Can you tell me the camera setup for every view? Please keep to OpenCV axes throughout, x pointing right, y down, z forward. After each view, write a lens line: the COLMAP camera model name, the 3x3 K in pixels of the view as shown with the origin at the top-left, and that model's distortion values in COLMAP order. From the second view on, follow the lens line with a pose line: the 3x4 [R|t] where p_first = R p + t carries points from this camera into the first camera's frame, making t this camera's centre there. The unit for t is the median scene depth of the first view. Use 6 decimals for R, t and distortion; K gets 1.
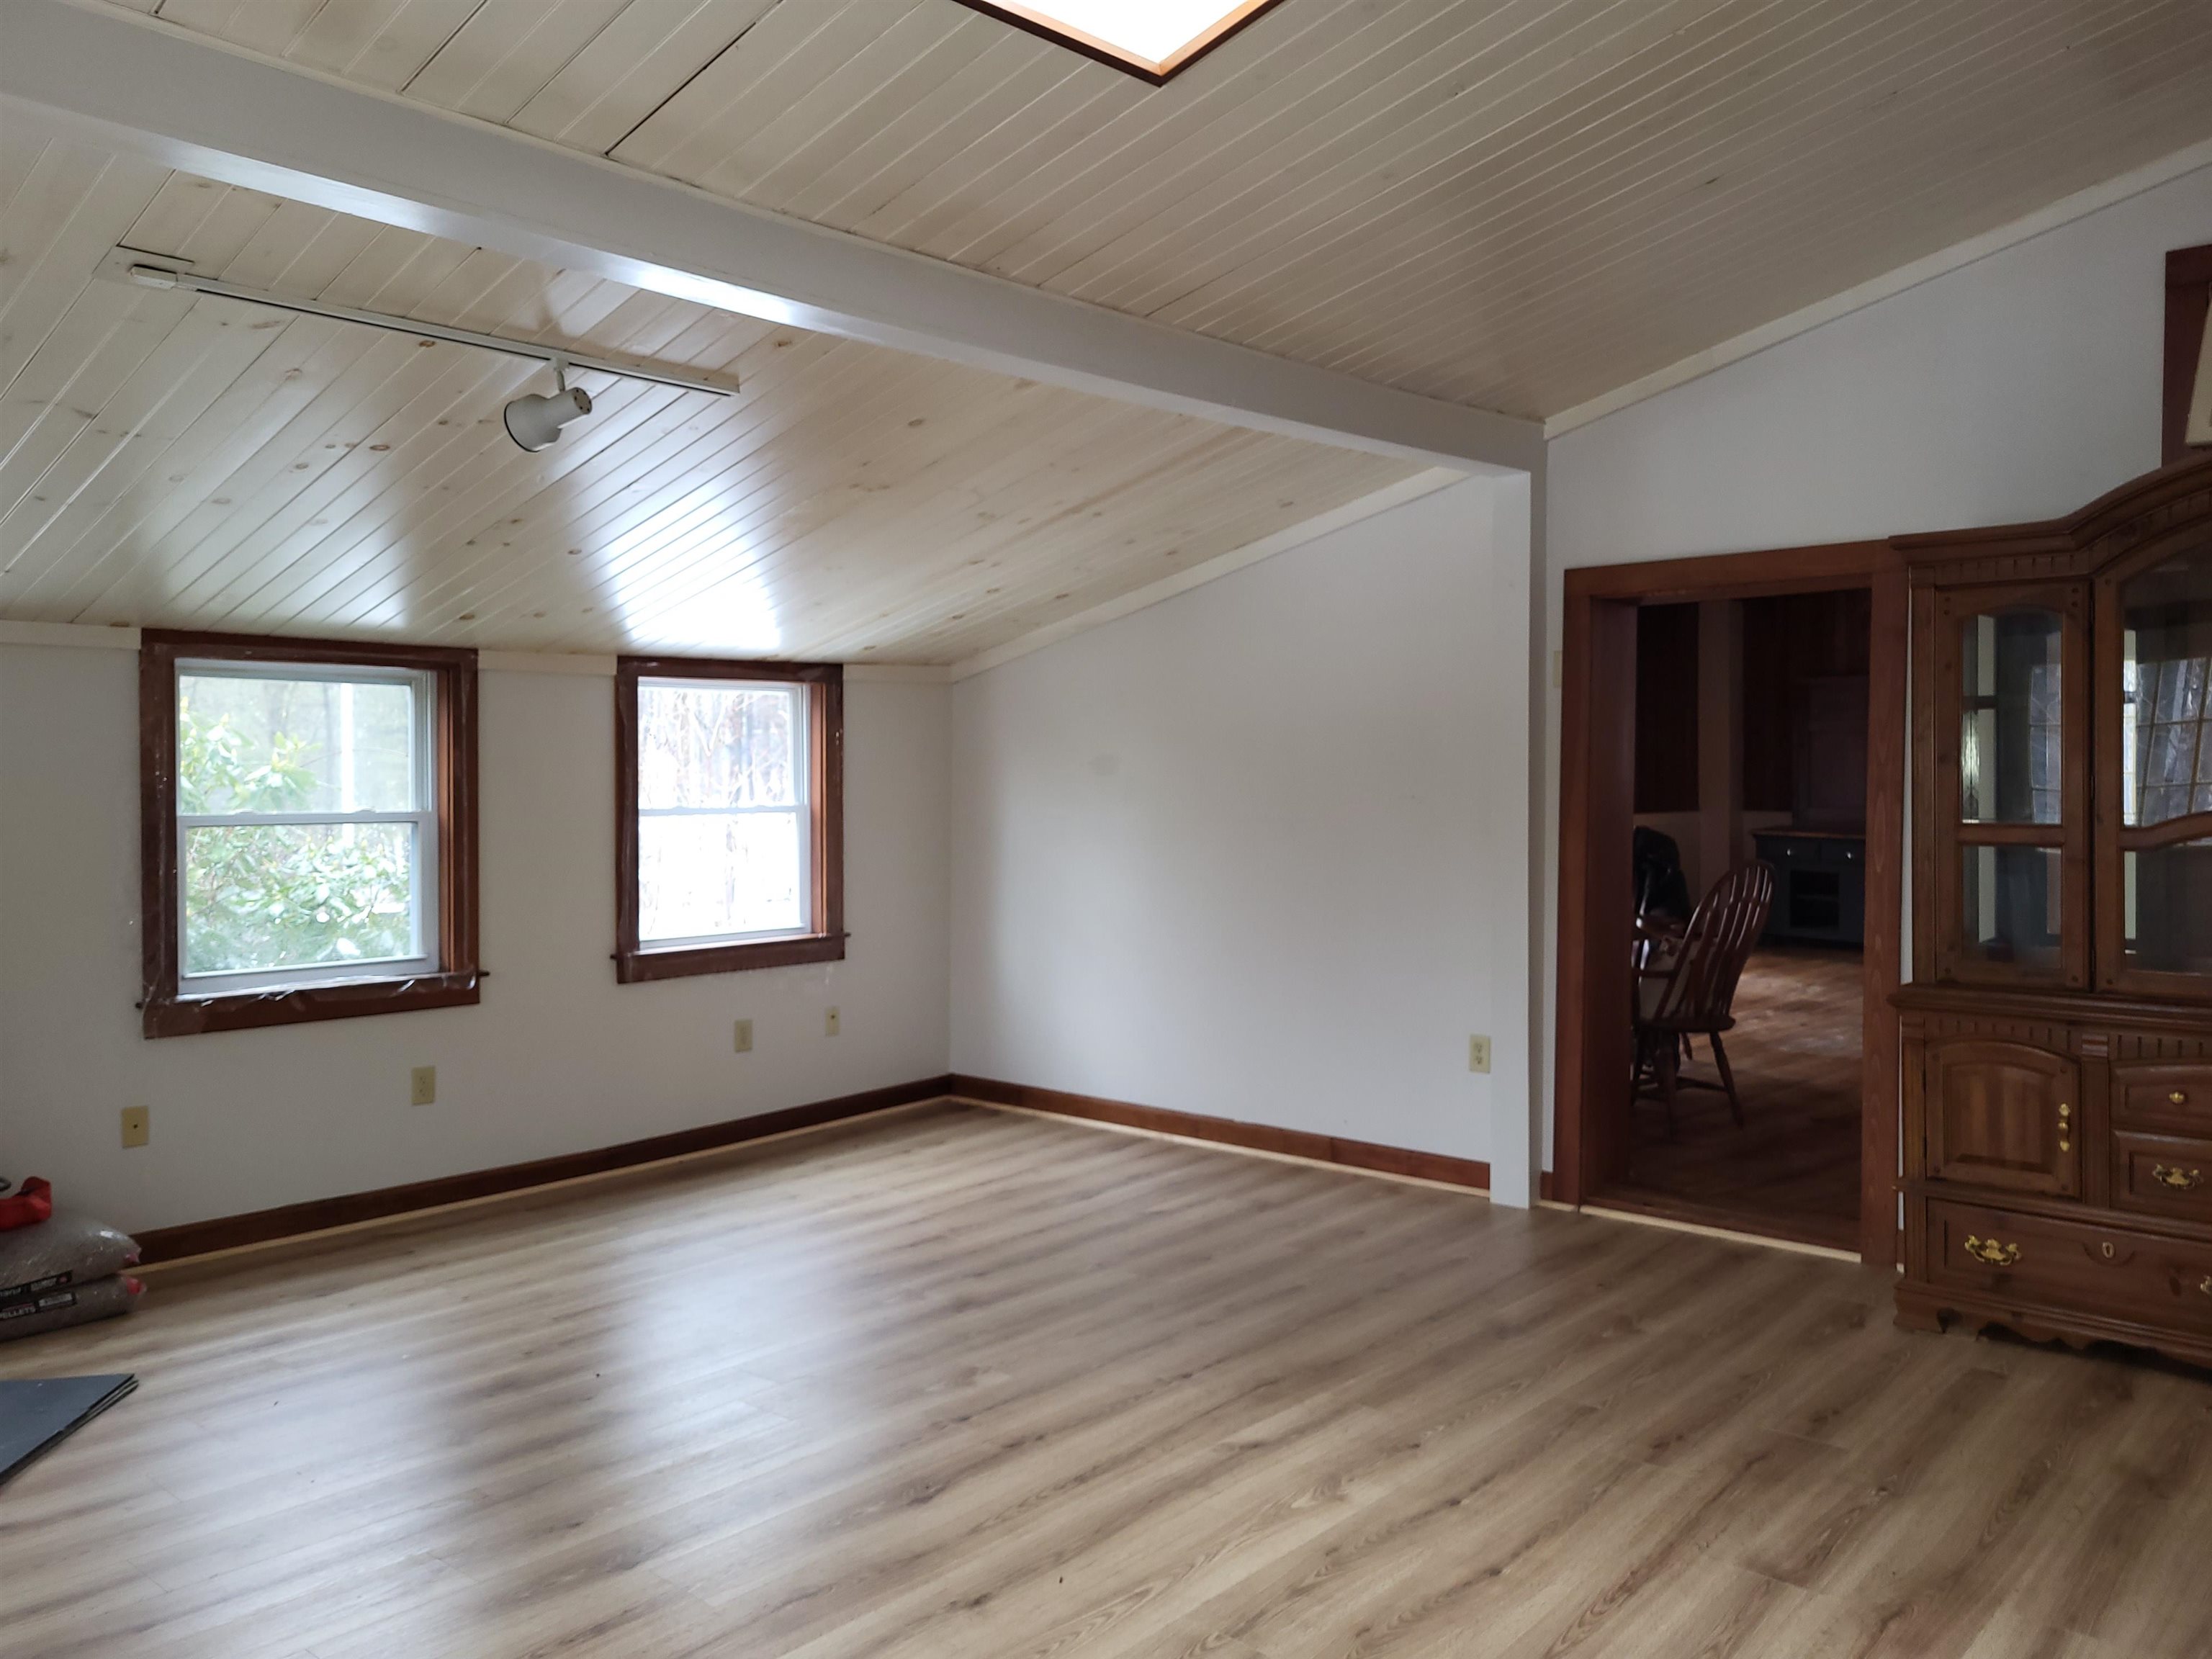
lens RADIAL K [[1720.9, 0, 1108.5], [0, 1720.9, 804.6], [0, 0, 1]] dist [0.064498, -0.044615]
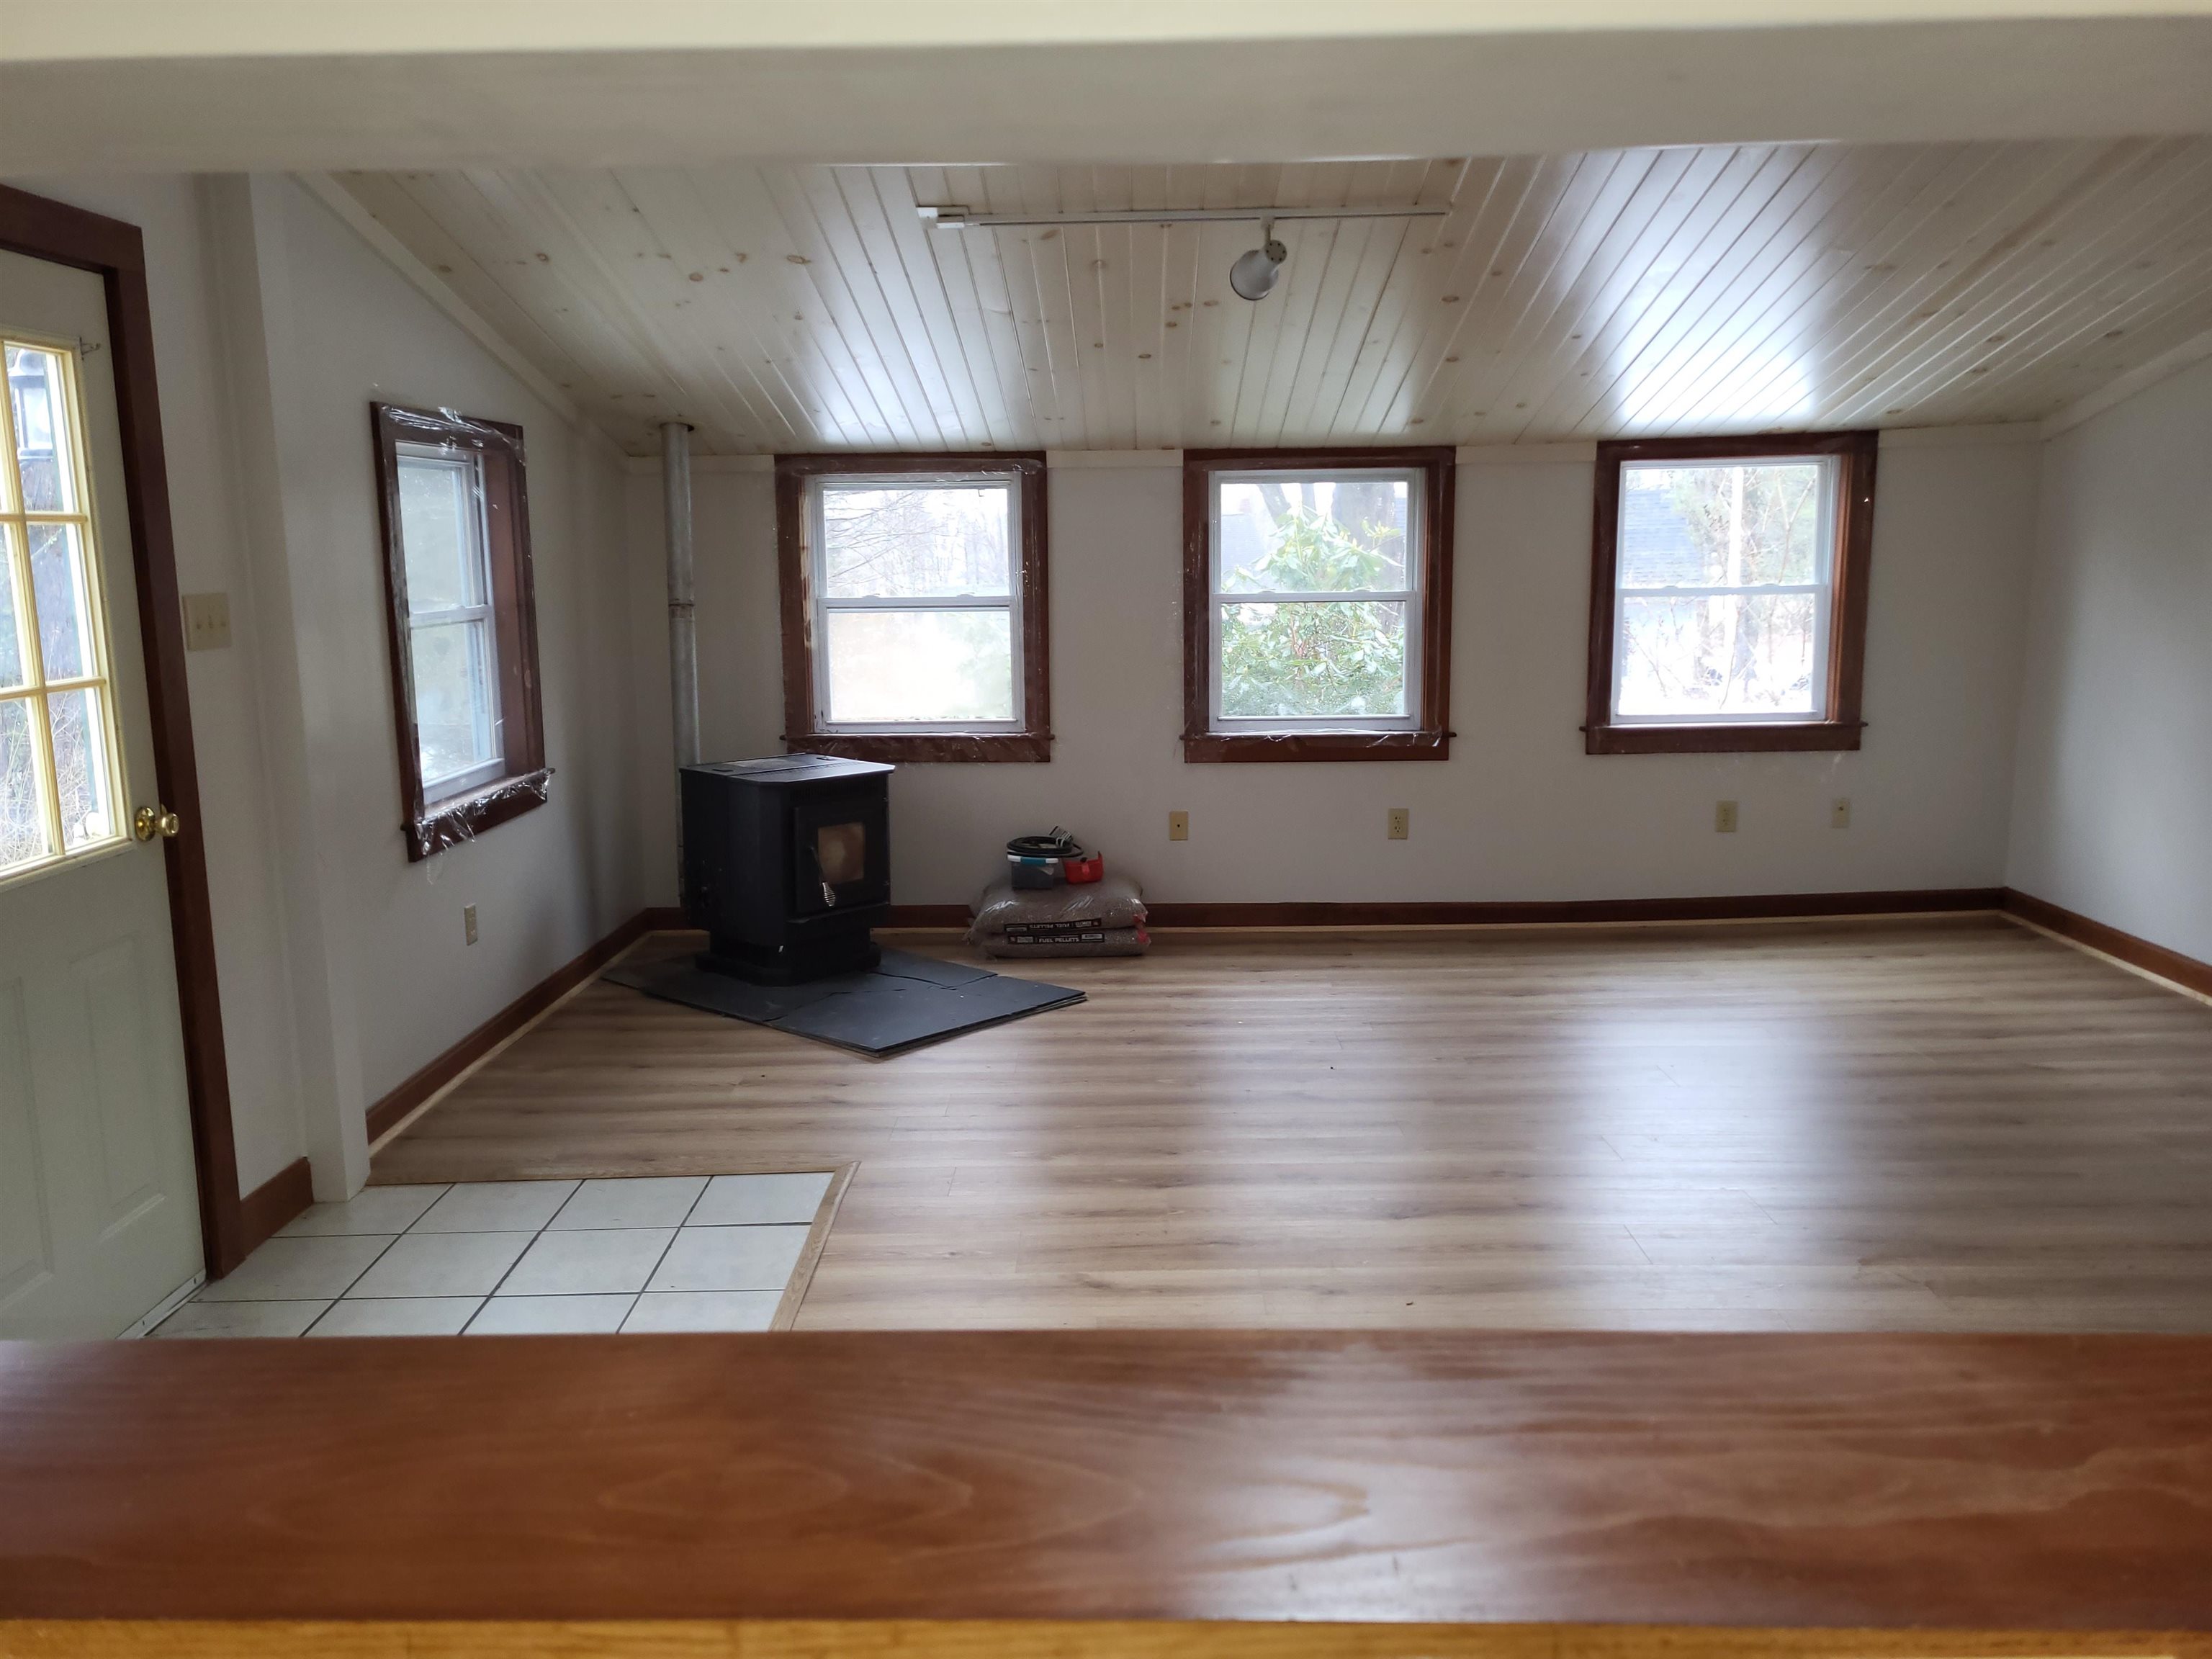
lens RADIAL K [[1720.9, 0, 1108.5], [0, 1720.9, 804.6], [0, 0, 1]] dist [0.064498, -0.044615]
pose [[0.659355, 0.108561, -0.743953, 0.339771], [-0.000560, 0.989591, 0.143910, -0.020651], [0.751832, -0.094471, 0.652552, 0.077847]]
